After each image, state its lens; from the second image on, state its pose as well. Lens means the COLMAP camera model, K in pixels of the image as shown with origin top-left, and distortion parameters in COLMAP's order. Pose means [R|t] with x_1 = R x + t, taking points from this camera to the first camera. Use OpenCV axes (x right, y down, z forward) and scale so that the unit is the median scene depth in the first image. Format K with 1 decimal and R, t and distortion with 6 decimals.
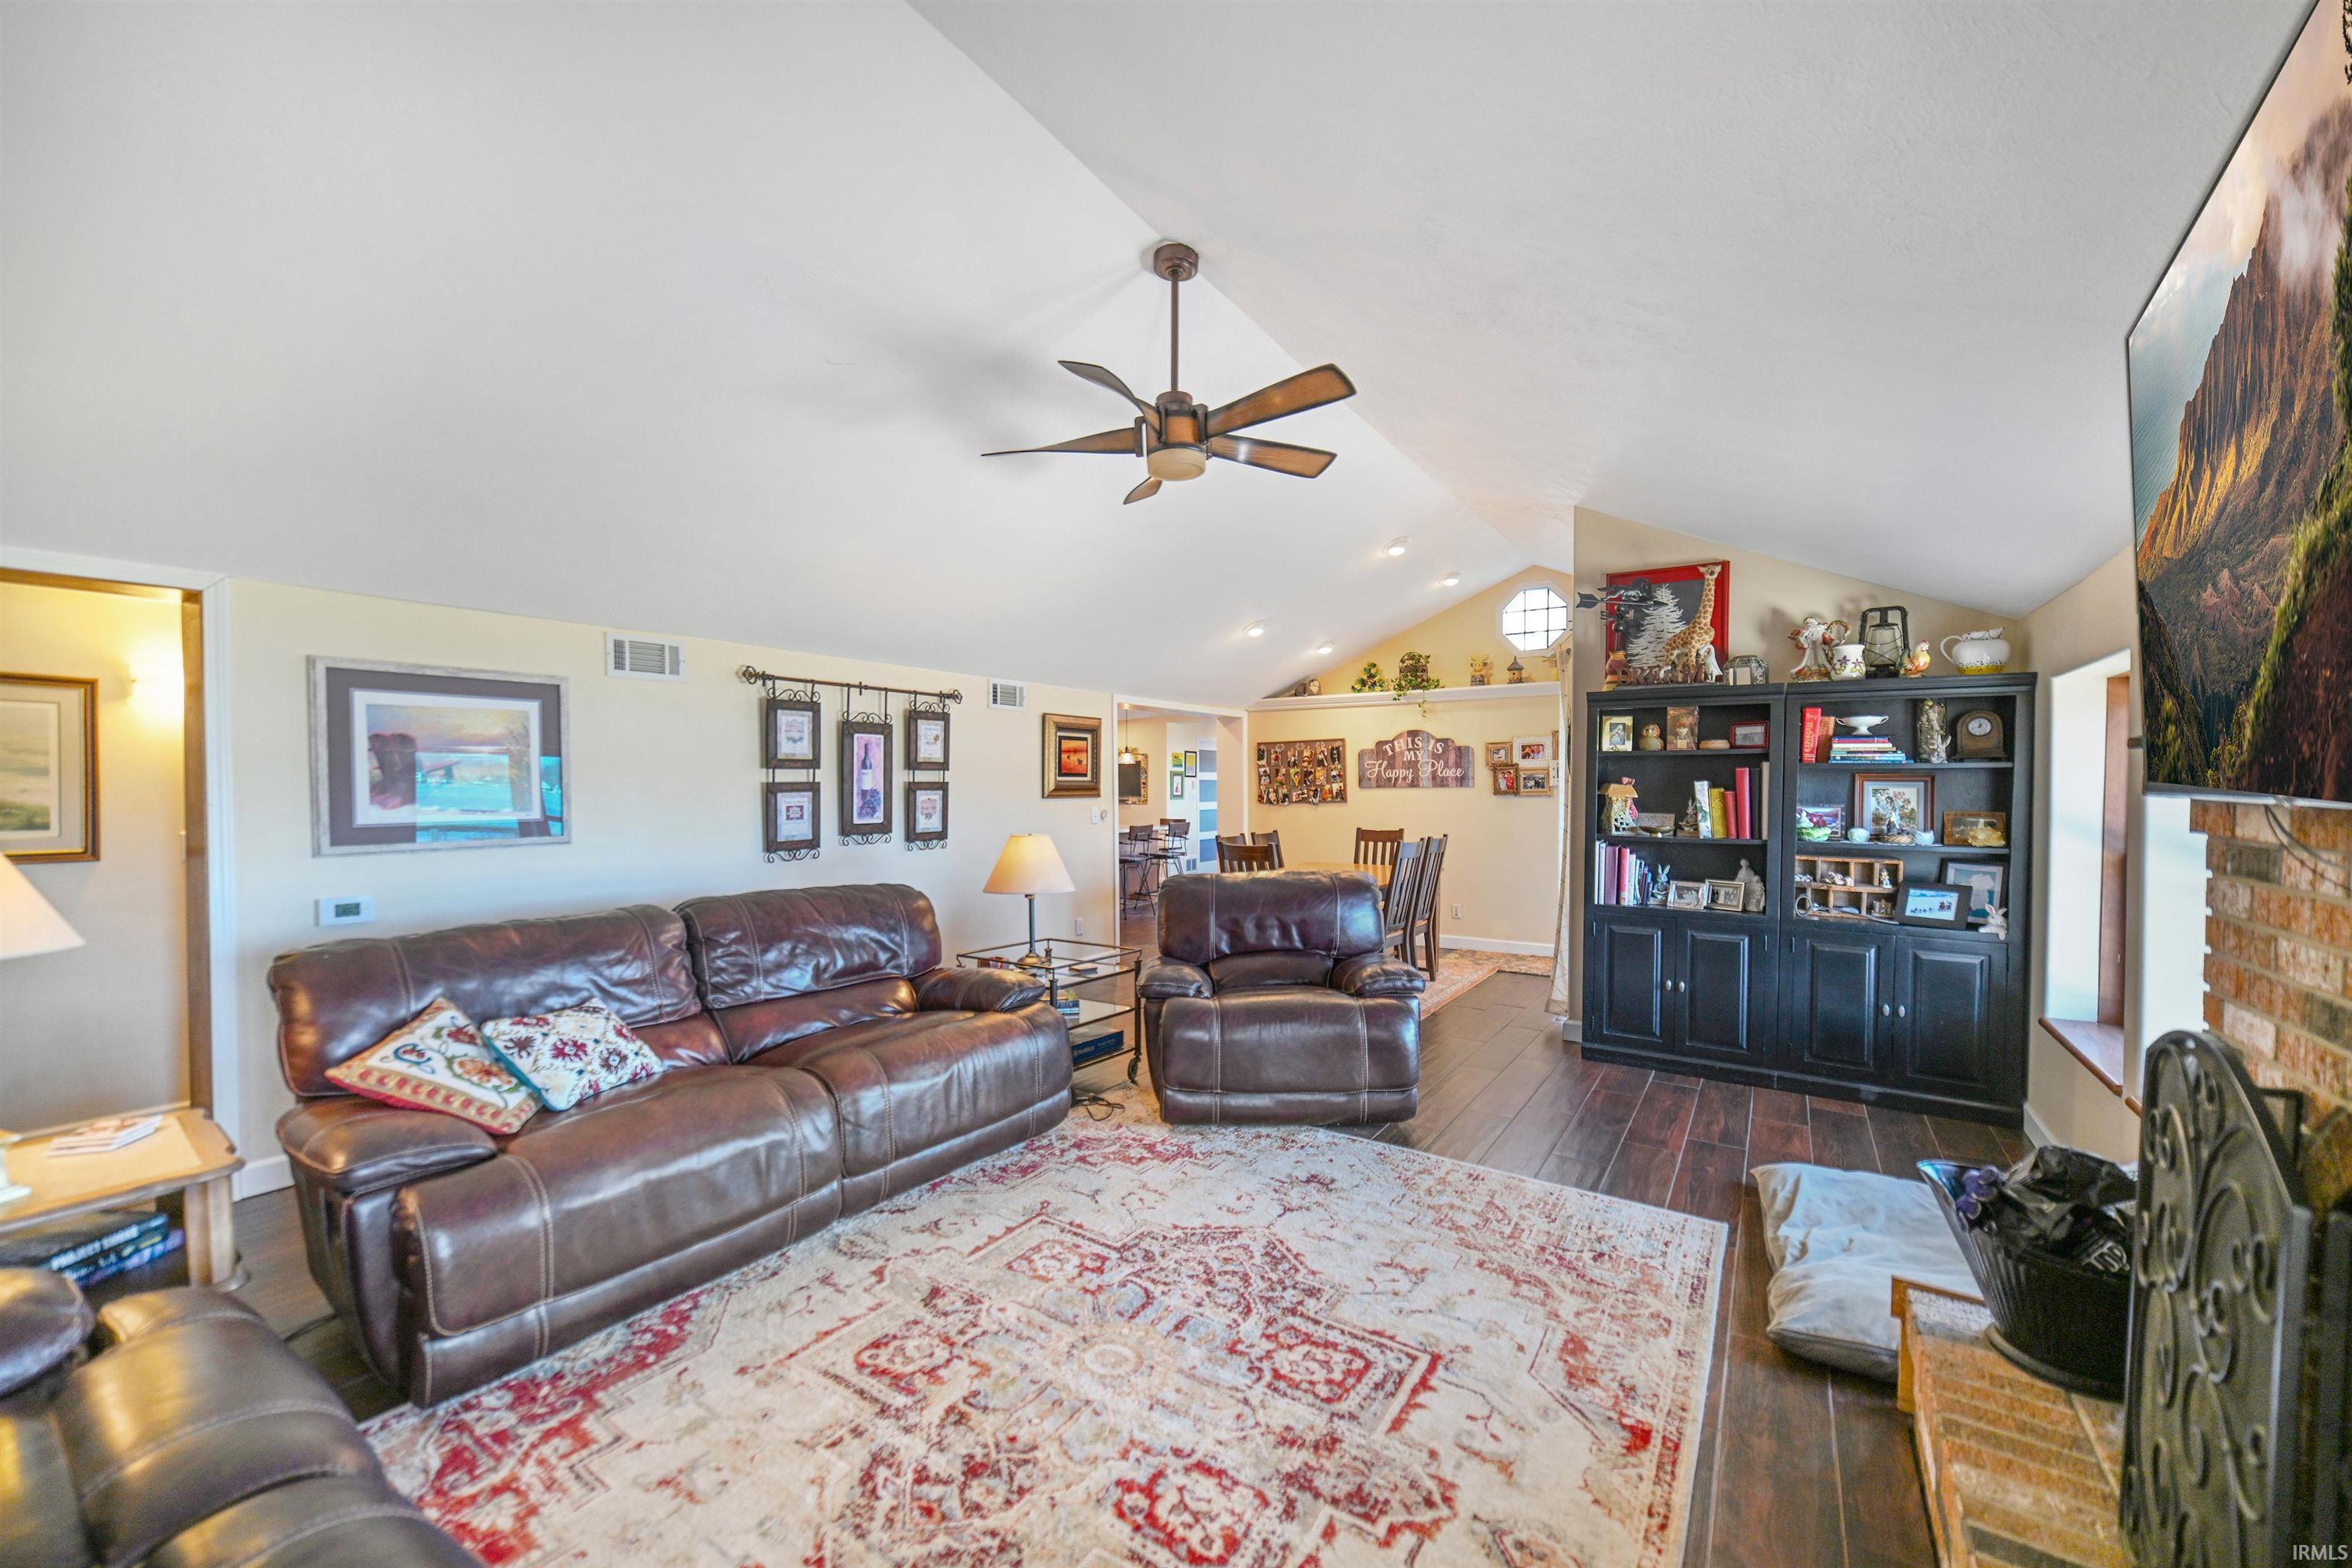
lens RADIAL K [[907.2, 0, 1169.1], [0, 907.2, 798.9], [0, 0, 1]] dist [-0.002023, 0.000101]
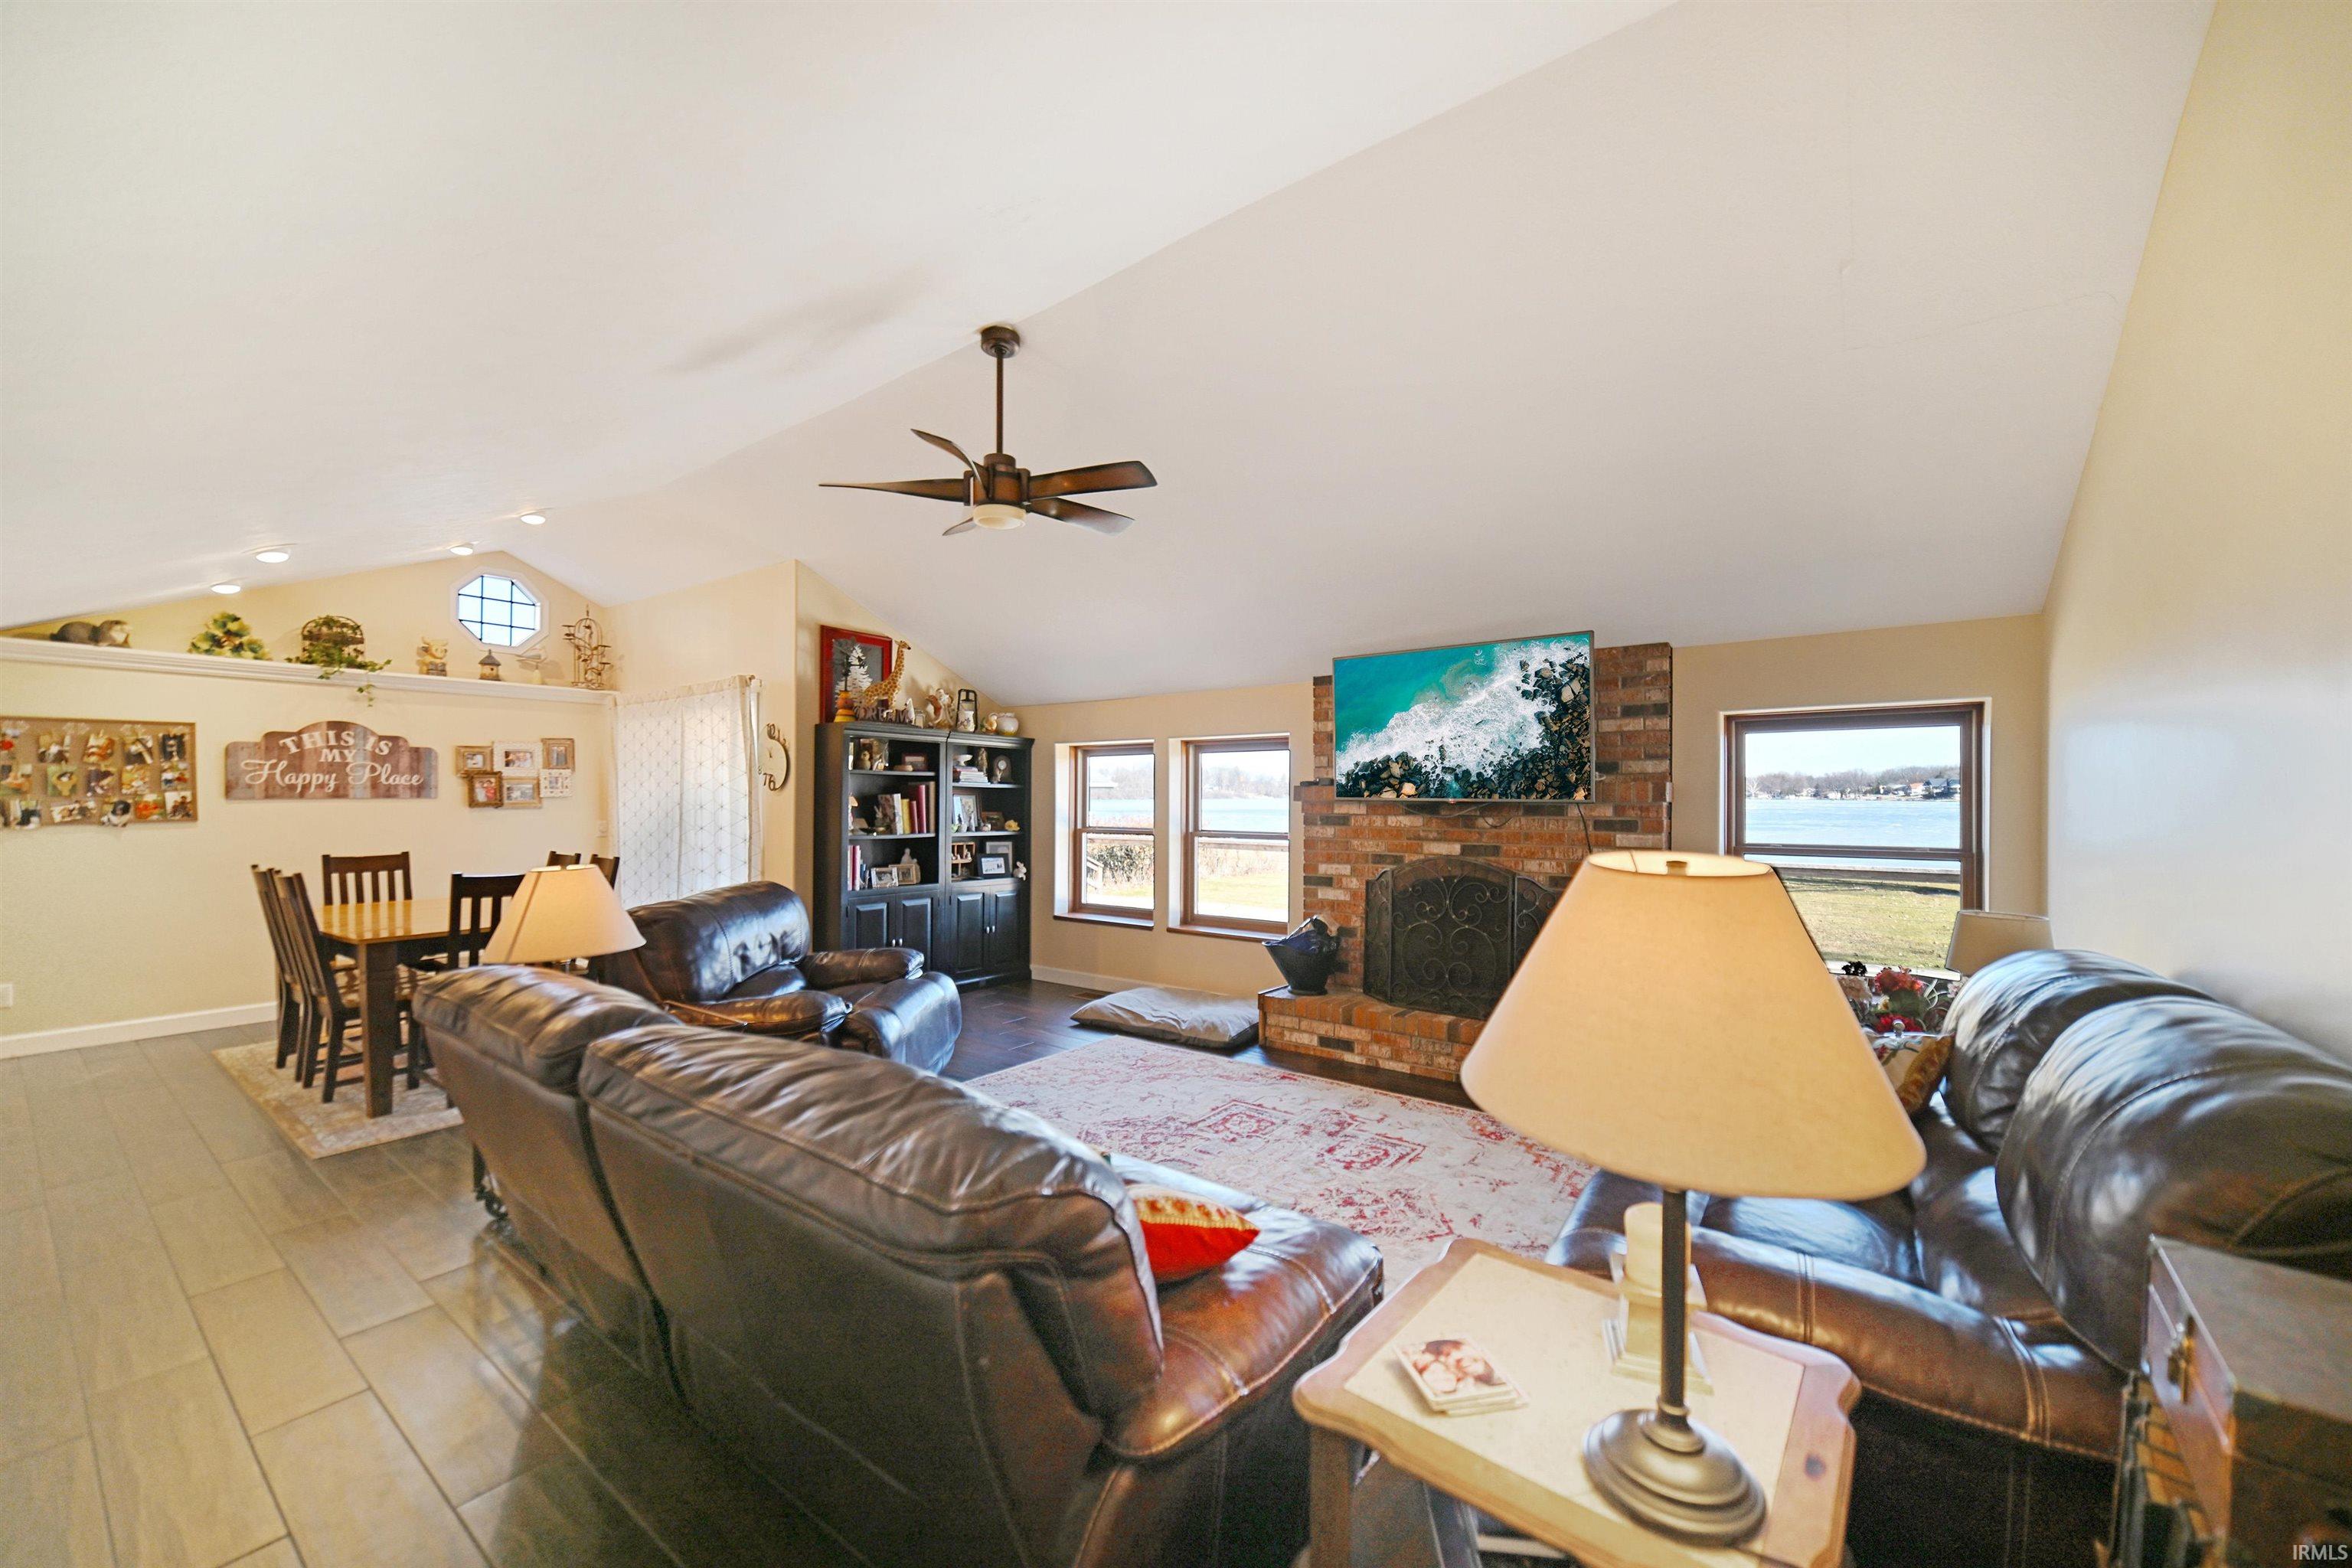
lens RADIAL K [[907.2, 0, 1172.8], [0, 907.2, 793.0], [0, 0, 1]] dist [-0.002023, 0.000101]
pose [[0.045549, 0.008141, 0.998929, -0.530047], [0.012906, 0.999879, -0.008737, -0.002273], [-0.998879, 0.013290, 0.045438, 0.343653]]
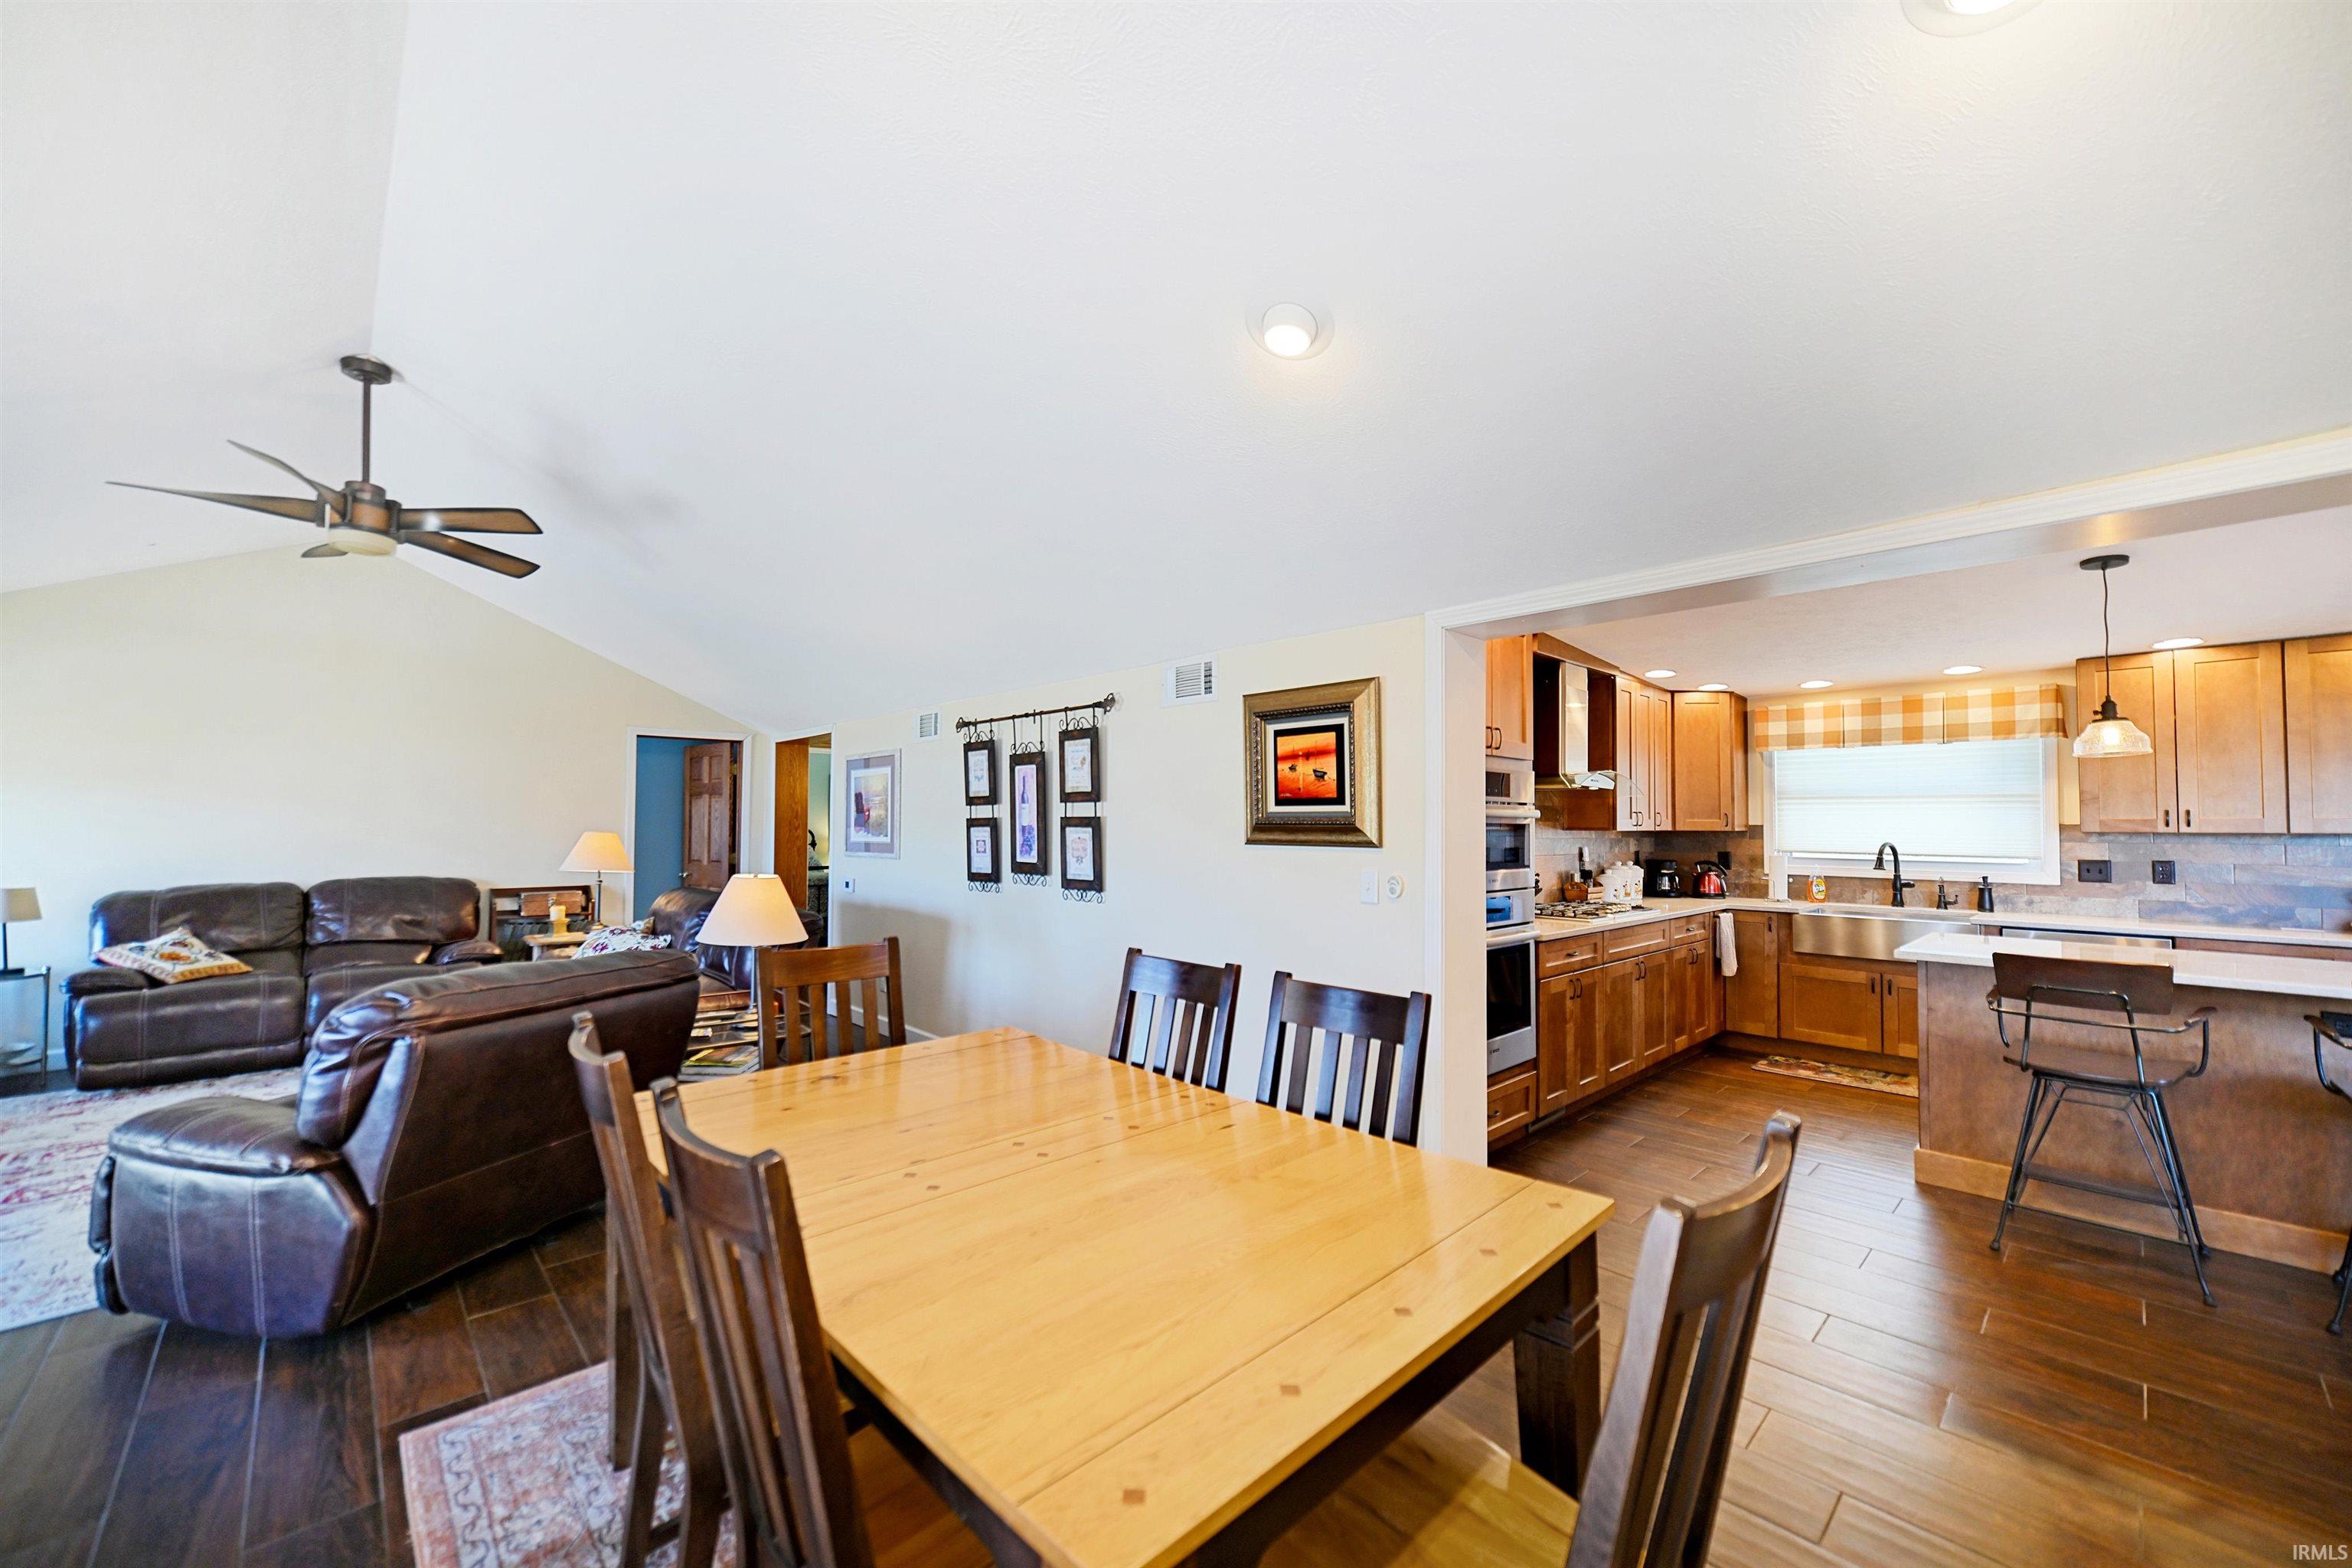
lens RADIAL K [[907.2, 0, 1177.6], [0, 907.2, 790.0], [0, 0, 1]] dist [-0.002023, 0.000101]
pose [[-0.216151, -0.032450, -0.975821, 0.421193], [-0.016197, 0.999429, -0.029648, -0.016860], [0.976226, 0.009397, -0.216553, 1.058130]]
